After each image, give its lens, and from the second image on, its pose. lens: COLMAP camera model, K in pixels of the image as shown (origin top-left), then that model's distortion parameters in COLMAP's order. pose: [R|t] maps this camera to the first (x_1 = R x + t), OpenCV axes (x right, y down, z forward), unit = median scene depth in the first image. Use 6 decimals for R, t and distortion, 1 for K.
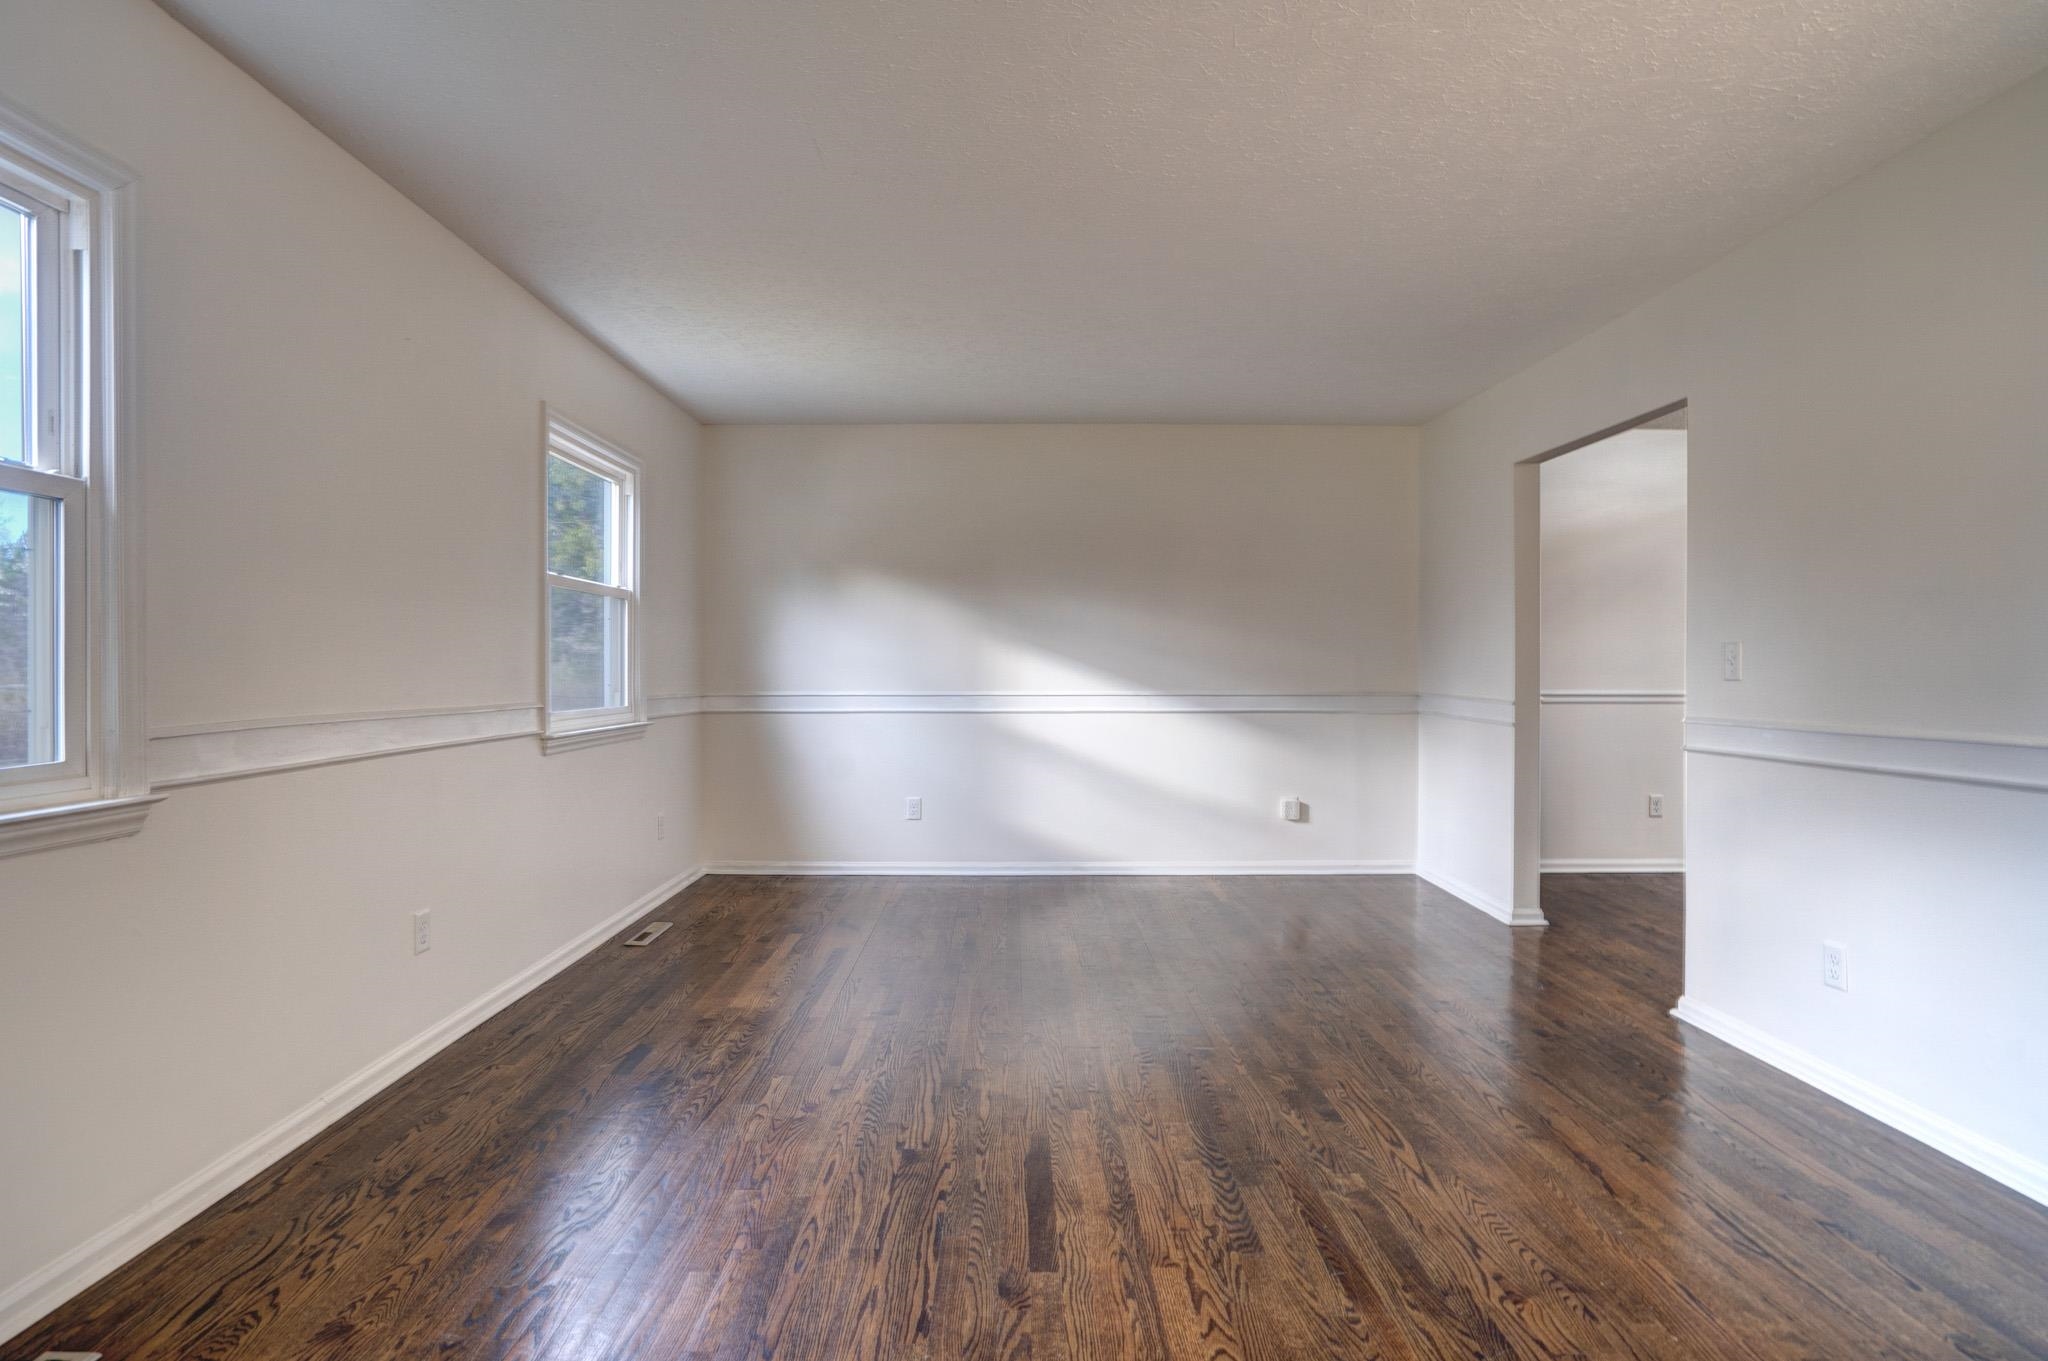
lens RADIAL K [[1046.8, 0, 998.3], [0, 1046.8, 672.4], [0, 0, 1]] dist [0.002841, 0.001413]
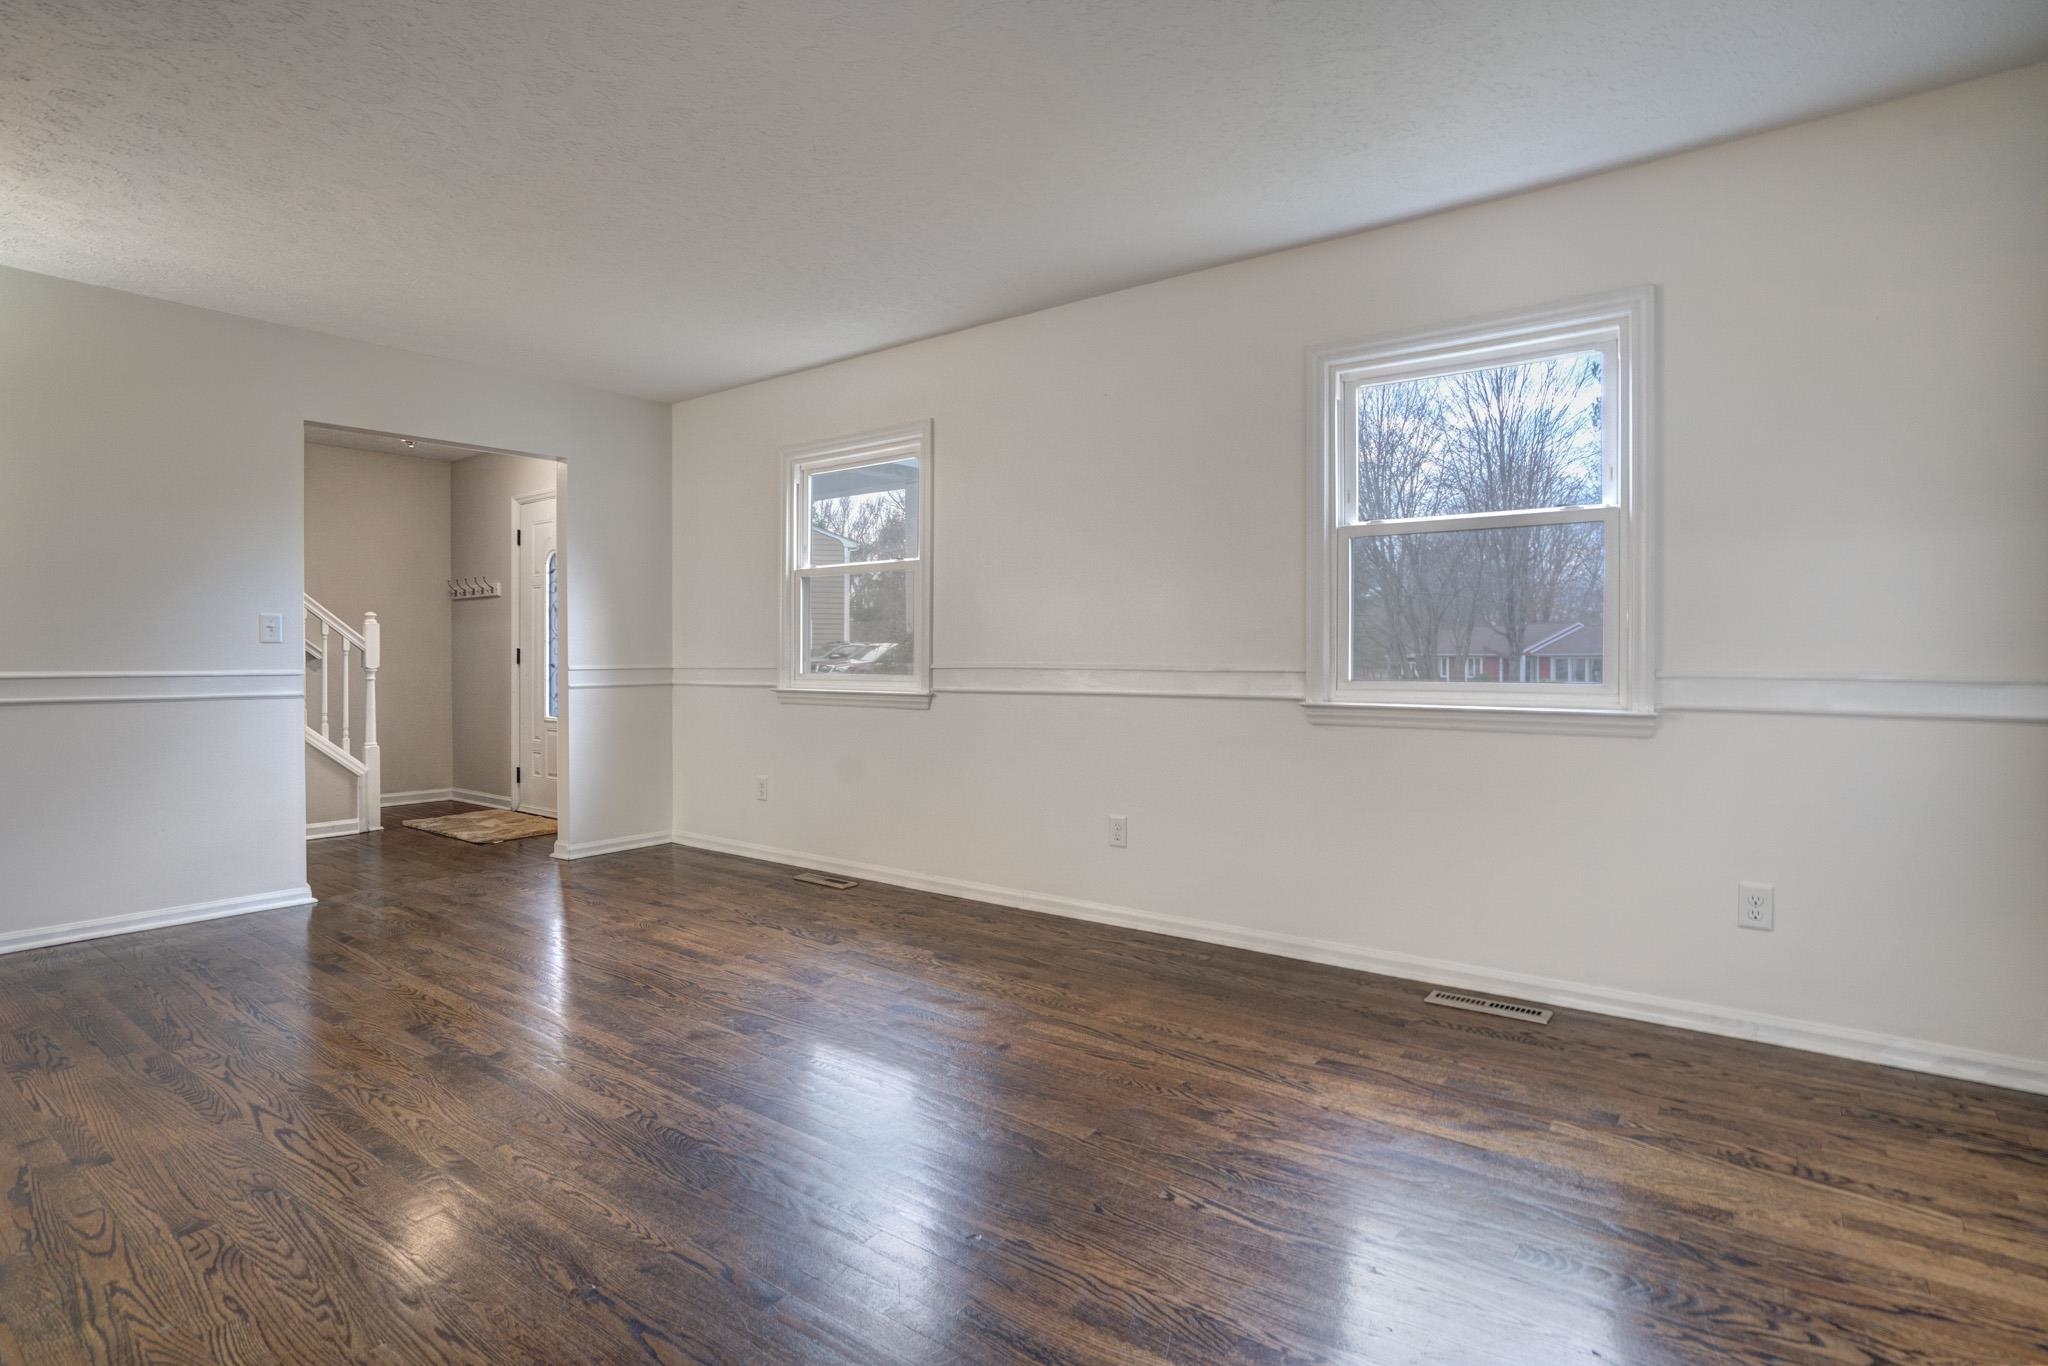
lens RADIAL K [[1046.8, 0, 998.3], [0, 1046.8, 674.9], [0, 0, 1]] dist [0.002841, 0.001413]
pose [[-0.617341, 0.013747, -0.786576, 0.633622], [-0.001896, 0.999818, 0.018962, 0.025592], [0.786694, 0.013197, -0.617202, 1.828279]]
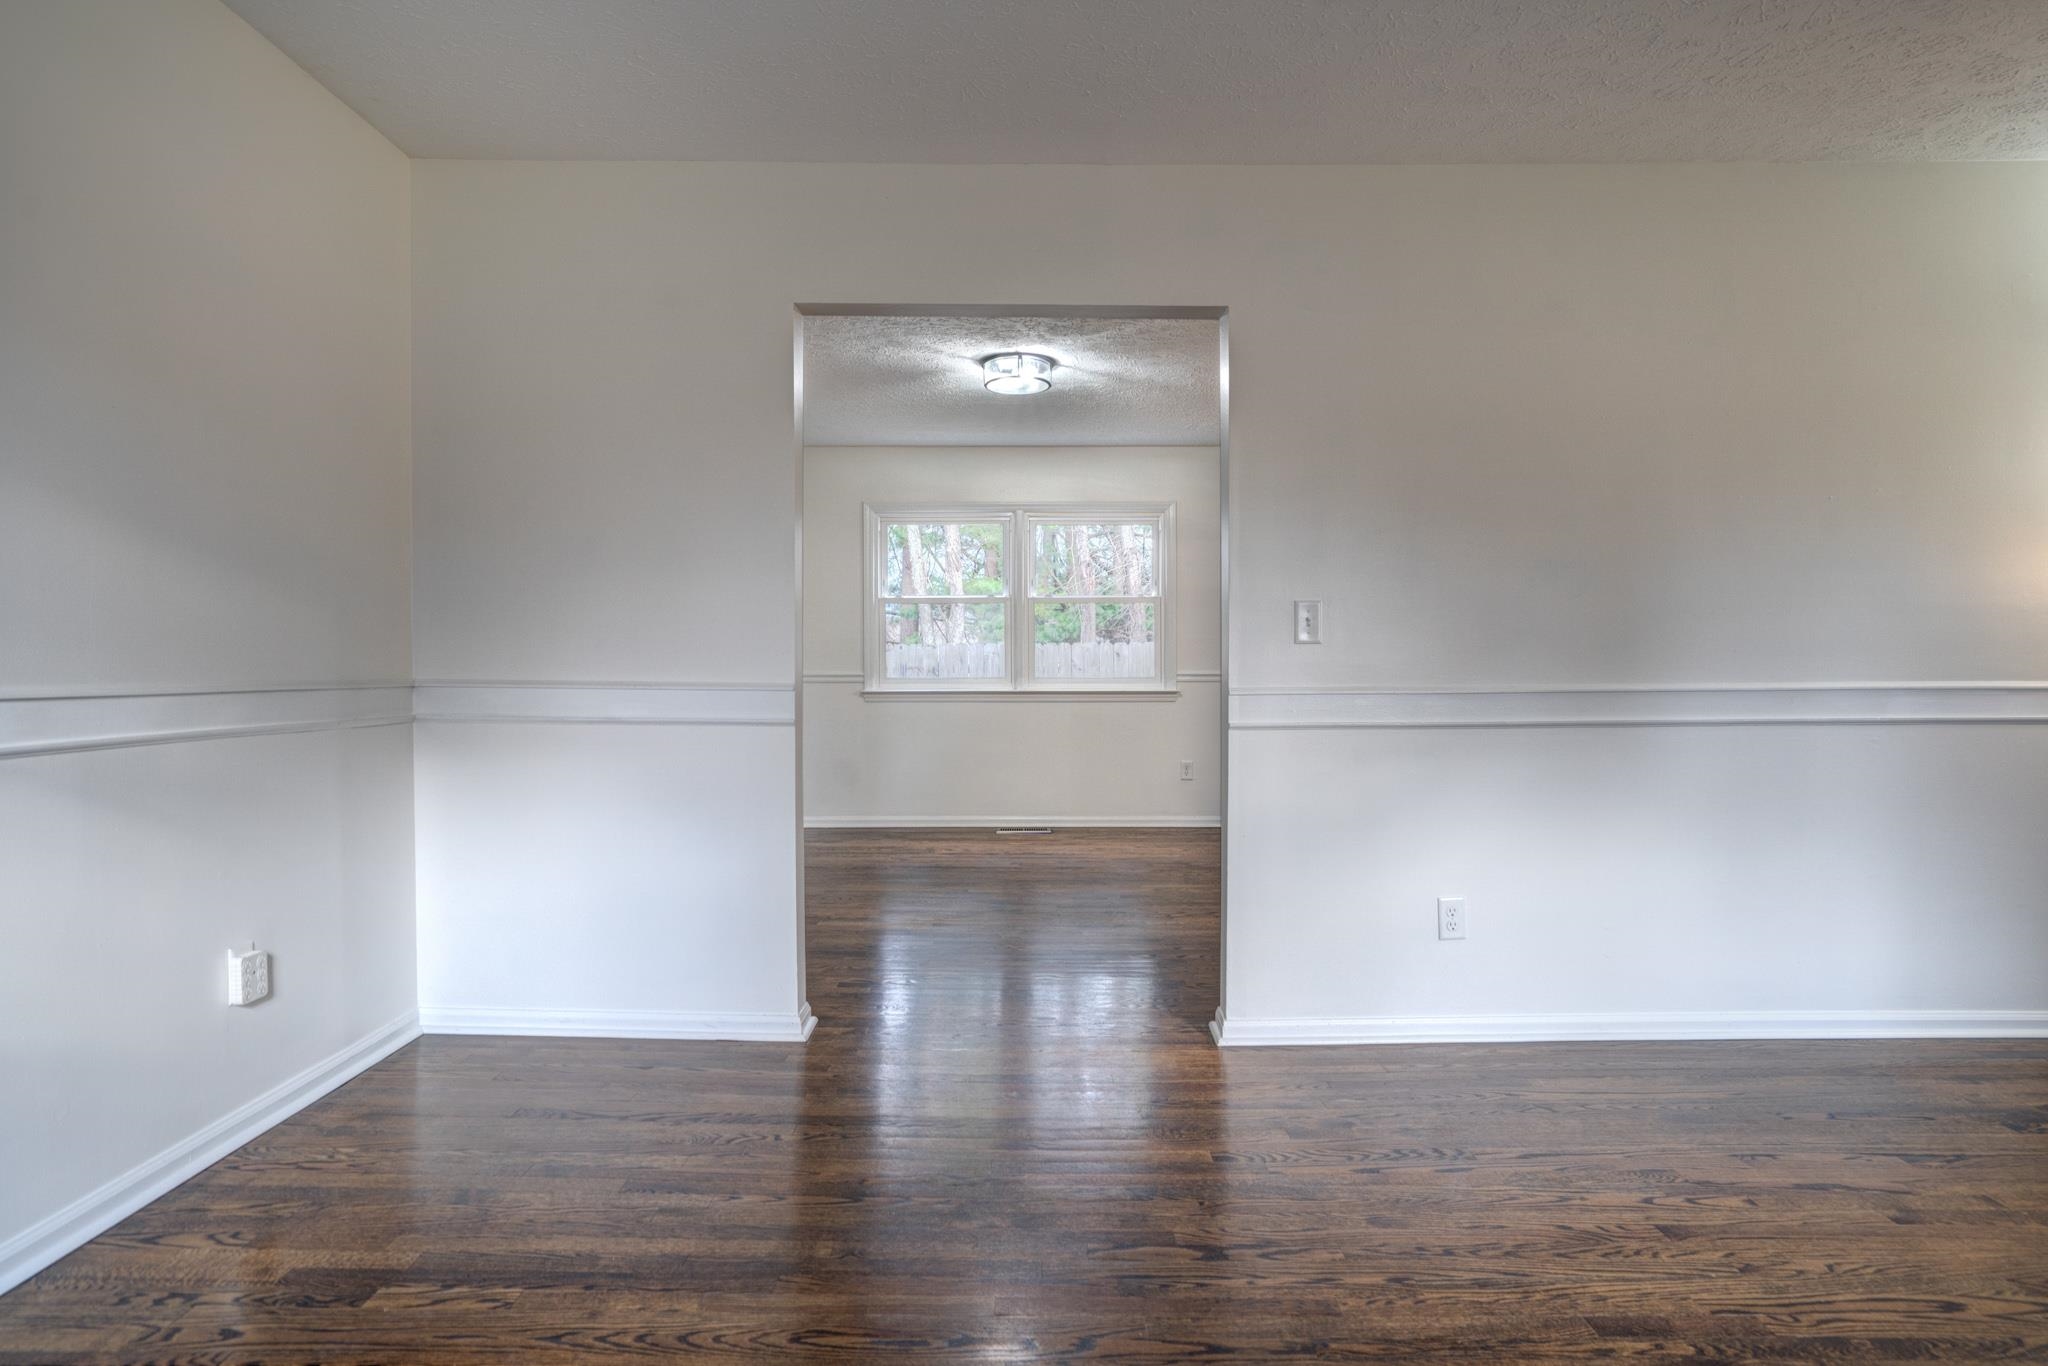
lens RADIAL K [[1143.1, 0, 1018.5], [0, 1143.1, 679.9], [0, 0, 1]] dist [-0.041866, 0.036519]
pose [[-0.009152, -0.015593, 0.999837, -0.307086], [0.007495, 0.999849, 0.015662, 0.024632], [-0.999930, 0.007638, -0.009034, 1.426061]]
